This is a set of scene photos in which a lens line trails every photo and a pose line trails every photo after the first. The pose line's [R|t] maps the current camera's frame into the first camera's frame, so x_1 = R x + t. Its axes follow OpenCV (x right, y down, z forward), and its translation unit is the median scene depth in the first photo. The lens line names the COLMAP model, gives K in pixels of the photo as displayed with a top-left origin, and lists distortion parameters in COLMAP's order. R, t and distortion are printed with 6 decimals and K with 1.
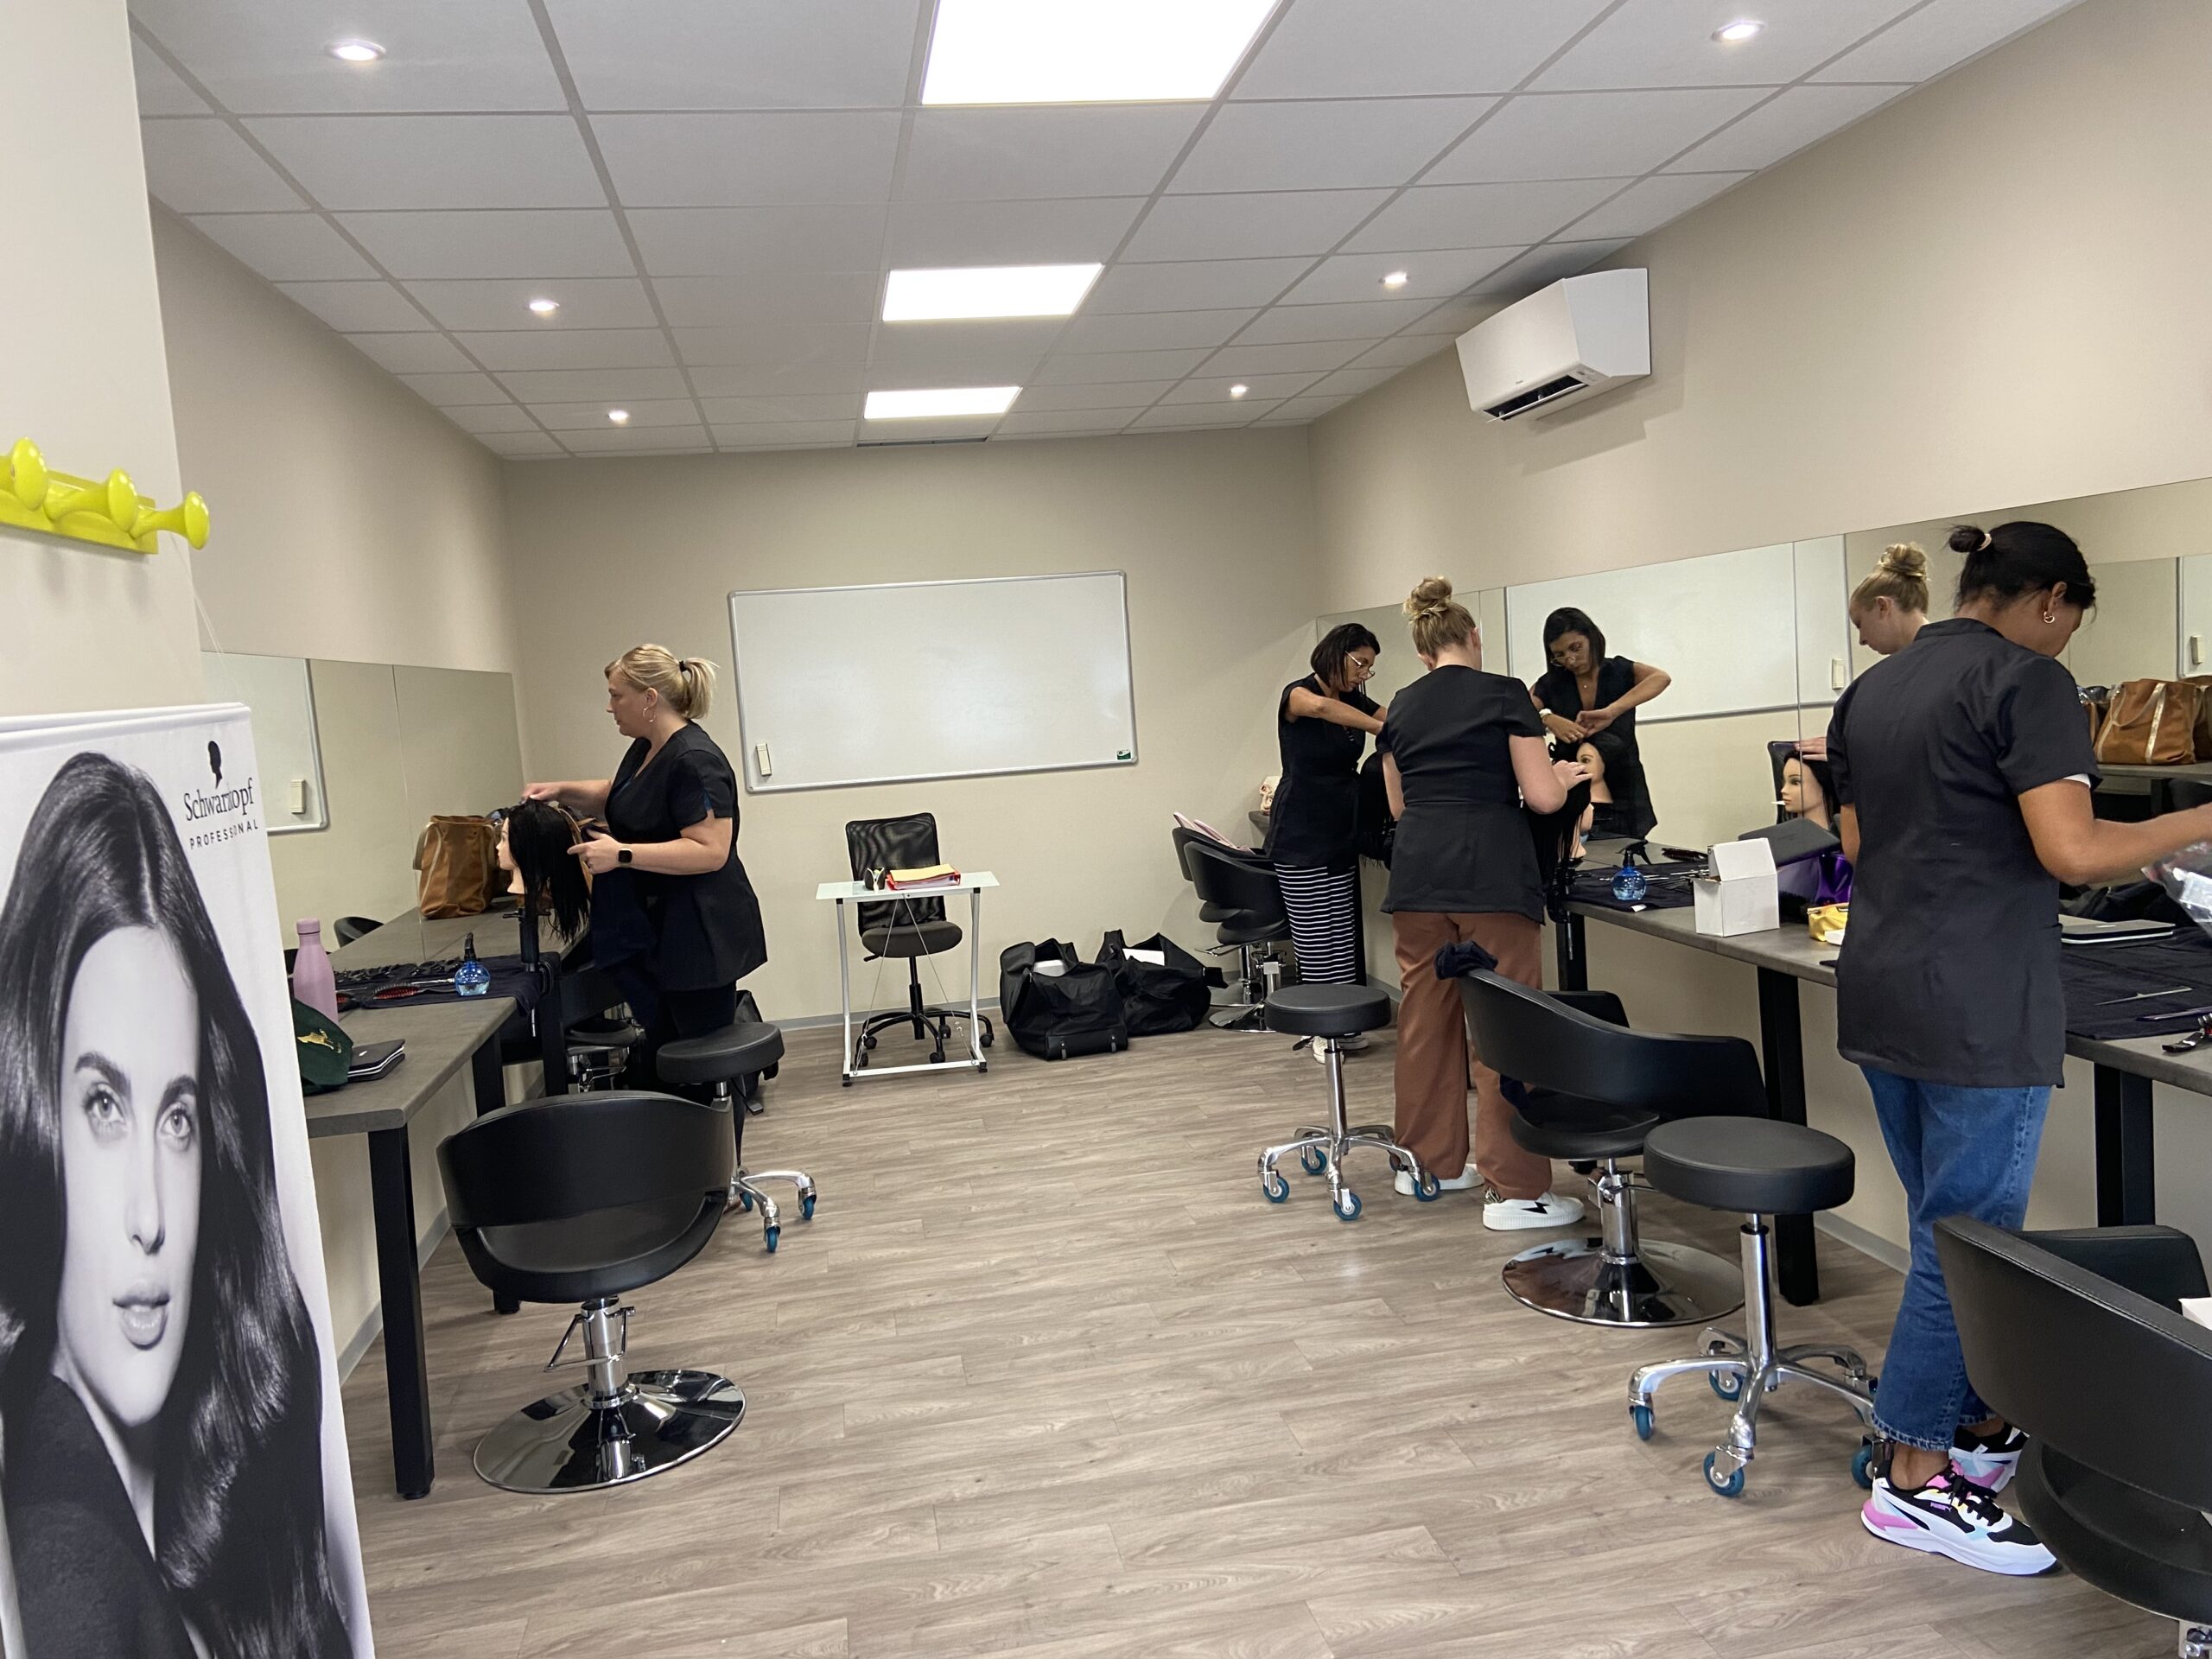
lens RADIAL K [[1662.2, 0, 1074.9], [0, 1662.2, 829.2], [0, 0, 1]] dist [0.012691, -0.030160]
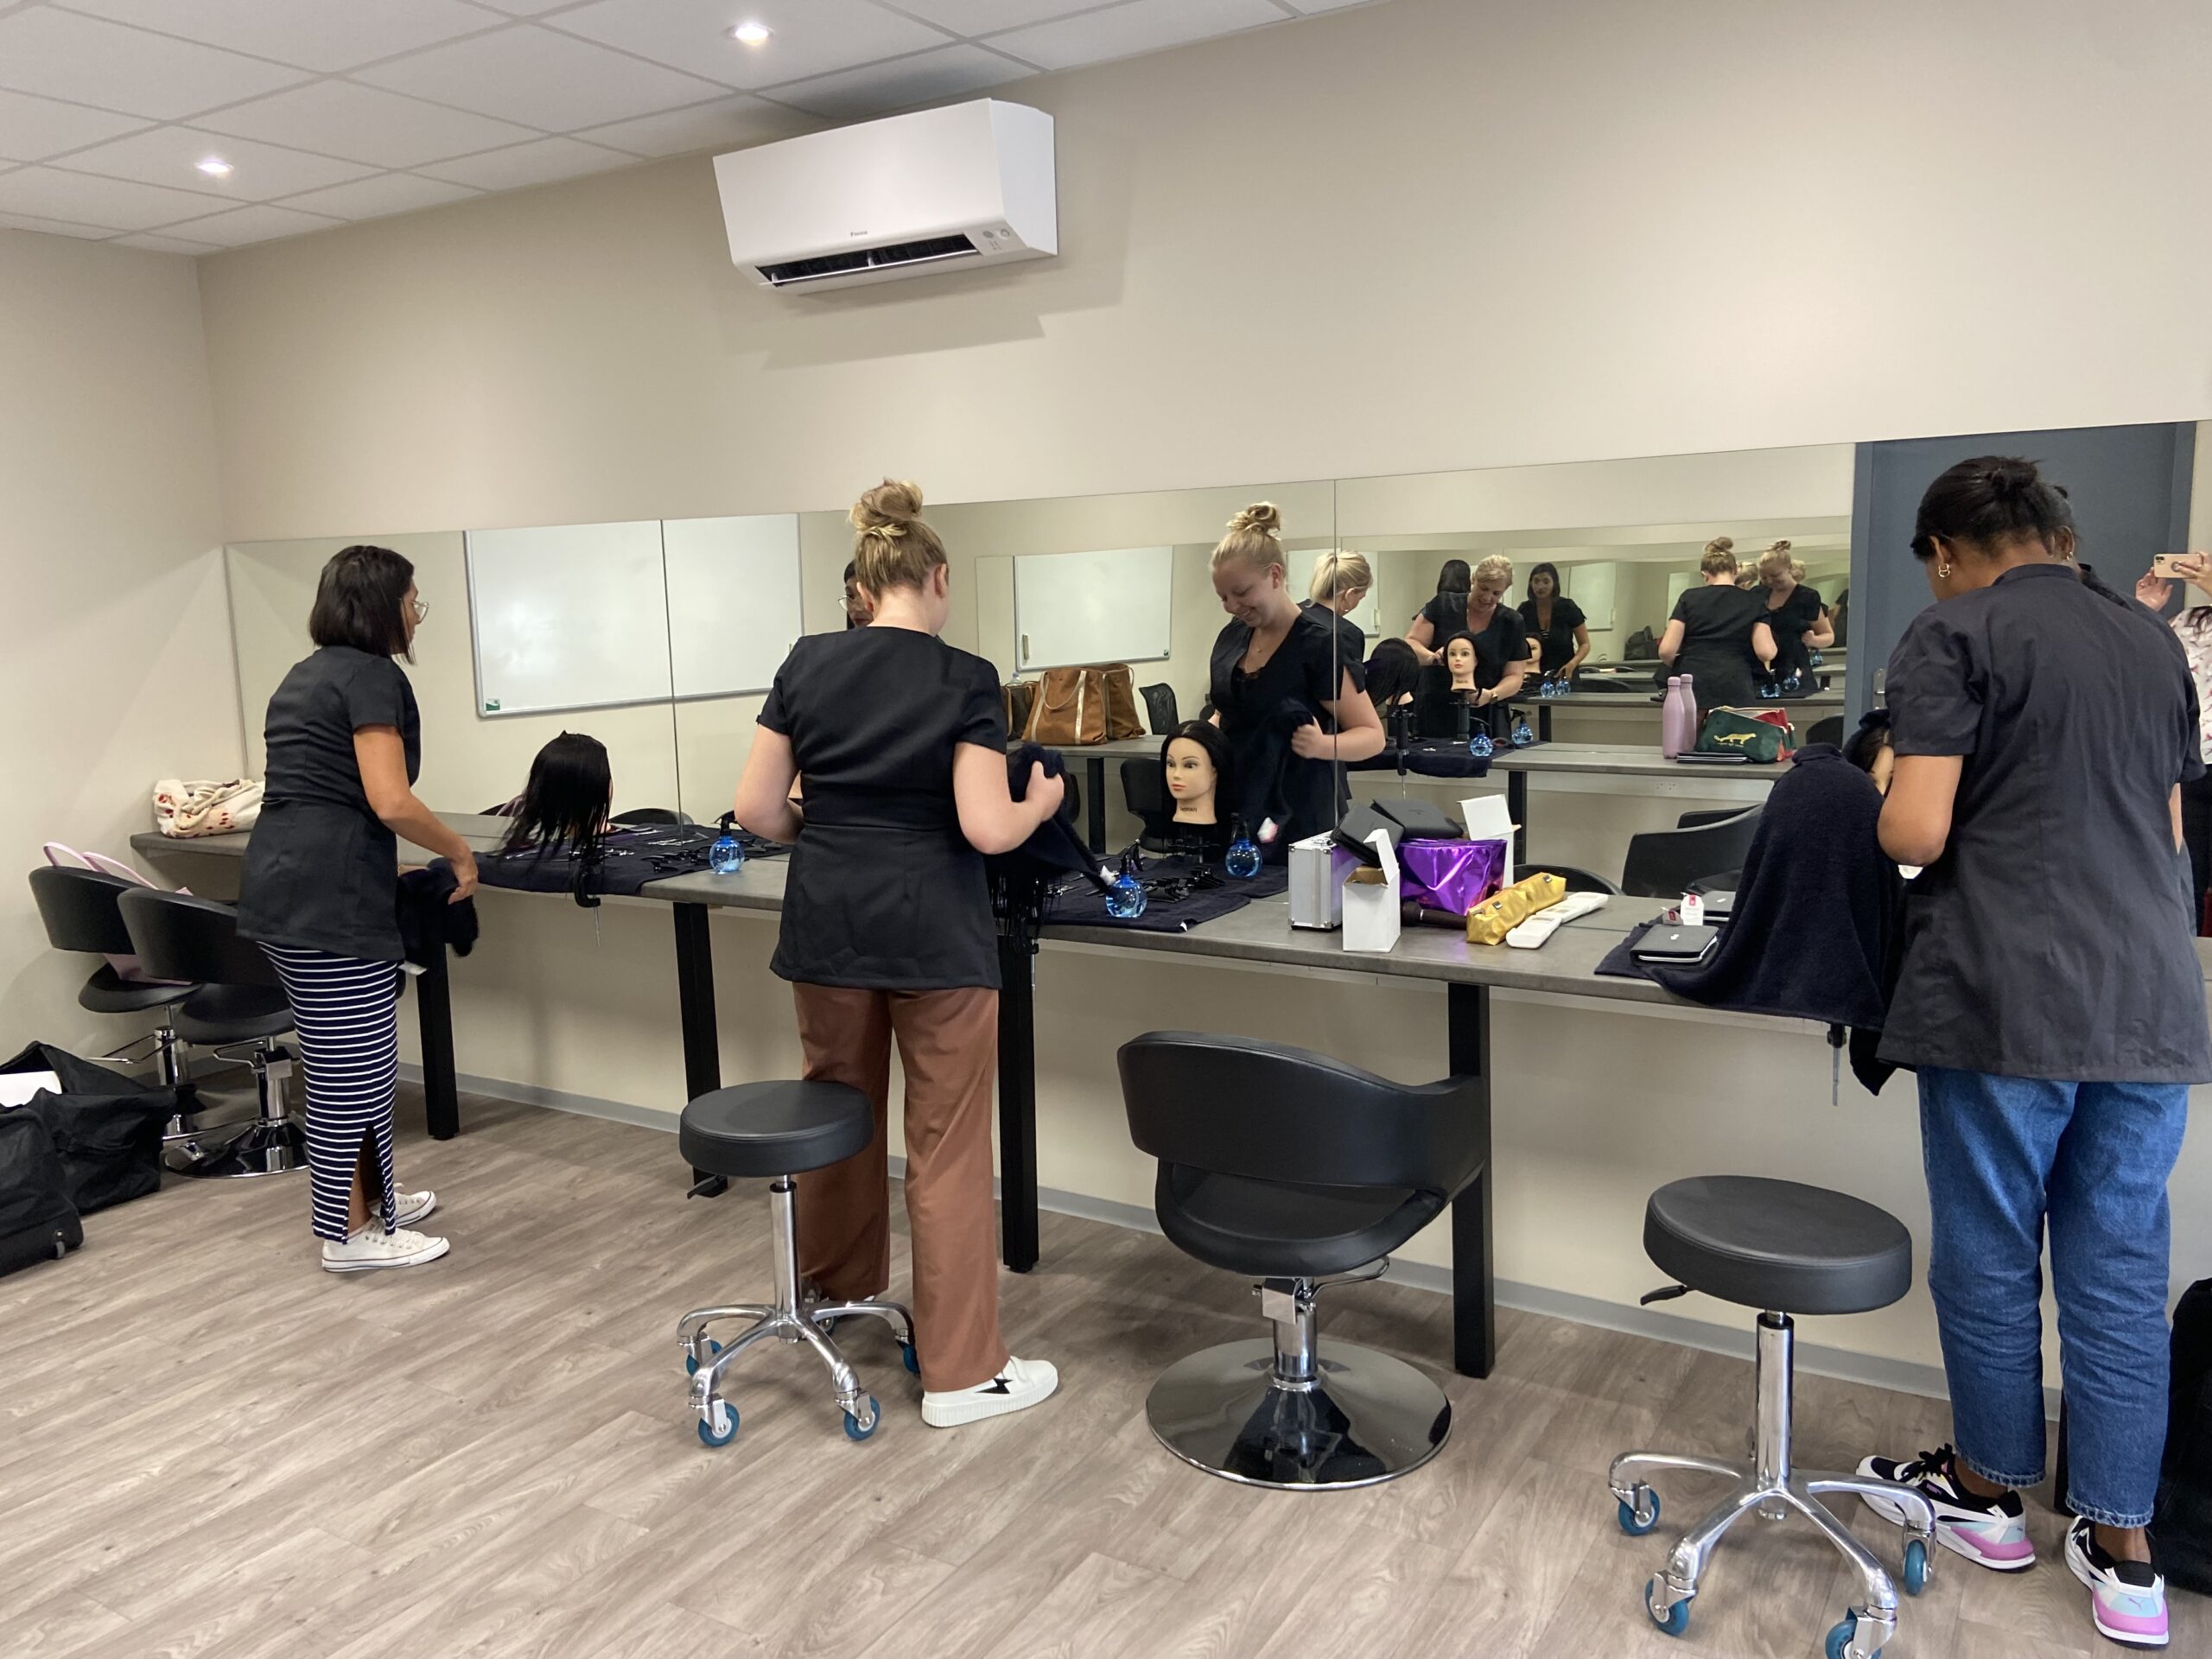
lens RADIAL K [[1662.2, 0, 1100.0], [0, 1662.2, 832.4], [0, 0, 1]] dist [0.012691, -0.030160]
pose [[0.645274, -0.055177, 0.761956, -0.225310], [0.051712, 0.998255, 0.028495, -0.017771], [-0.762199, 0.021016, 0.647001, 0.417137]]
